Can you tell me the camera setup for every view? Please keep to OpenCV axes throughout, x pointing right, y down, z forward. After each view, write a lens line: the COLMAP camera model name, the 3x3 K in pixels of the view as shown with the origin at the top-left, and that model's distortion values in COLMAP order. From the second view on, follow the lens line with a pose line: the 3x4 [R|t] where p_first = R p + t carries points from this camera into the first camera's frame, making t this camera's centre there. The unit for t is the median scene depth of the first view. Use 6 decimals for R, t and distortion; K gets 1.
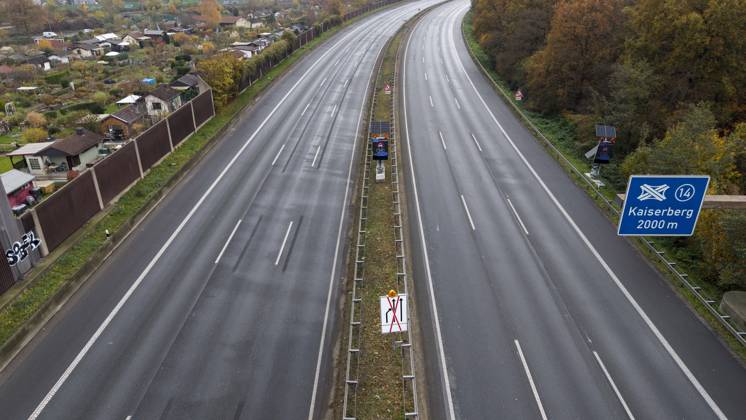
lens RADIAL K [[485.6, 0, 370.3], [0, 485.6, 190.8], [0, 0, 1]] dist [0.008445, 0.000915]
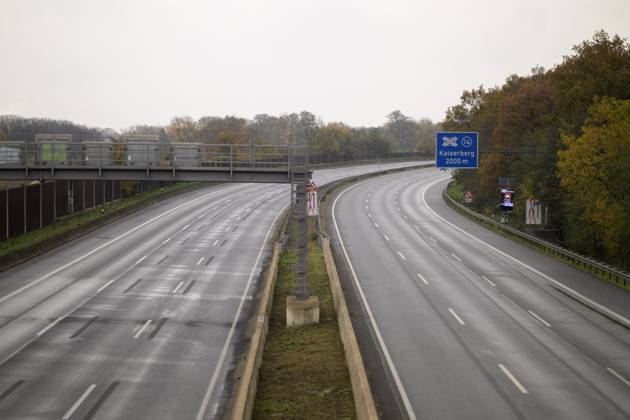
lens RADIAL K [[1468.7, 0, 315.0], [0, 1468.7, 210.0], [0, 0, 1]] dist [-0.026932, -0.050321]
pose [[0.999706, 0.000936, 0.024232, -0.042954], [0.008104, 0.928908, -0.370223, 1.515006], [-0.022856, 0.370310, 0.928627, -2.674154]]
